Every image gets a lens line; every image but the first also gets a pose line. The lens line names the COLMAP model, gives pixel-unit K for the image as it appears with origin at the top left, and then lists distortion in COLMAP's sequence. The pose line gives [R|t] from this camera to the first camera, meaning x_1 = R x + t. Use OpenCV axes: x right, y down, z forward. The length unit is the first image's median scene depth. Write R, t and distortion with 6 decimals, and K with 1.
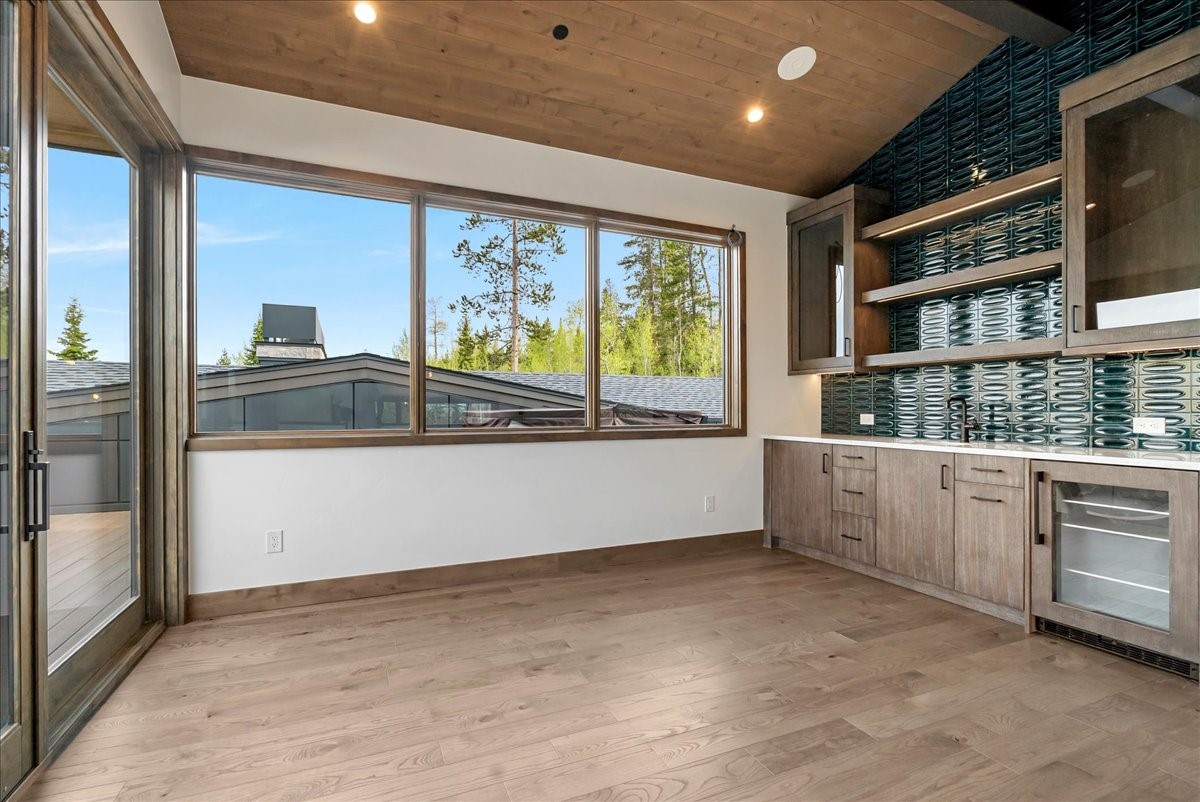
lens RADIAL K [[549.9, 0, 597.9], [0, 549.9, 408.5], [0, 0, 1]] dist [-0.006852, 0.002069]
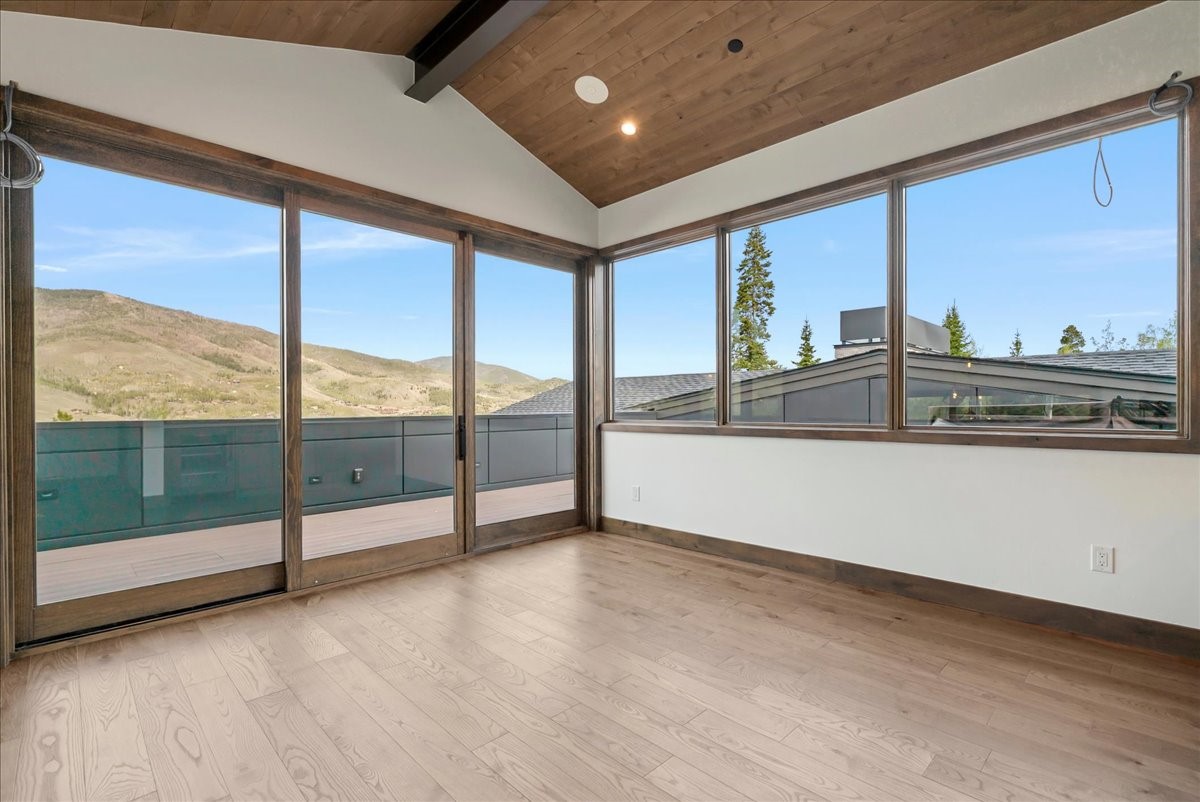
lens RADIAL K [[549.9, 0, 604.2], [0, 549.9, 404.1], [0, 0, 1]] dist [-0.006852, 0.002069]
pose [[0.365695, -0.003083, -0.930730, 0.745682], [0.006255, 0.999980, -0.000855, -0.001644], [0.930714, -0.005509, 0.365707, 0.347447]]
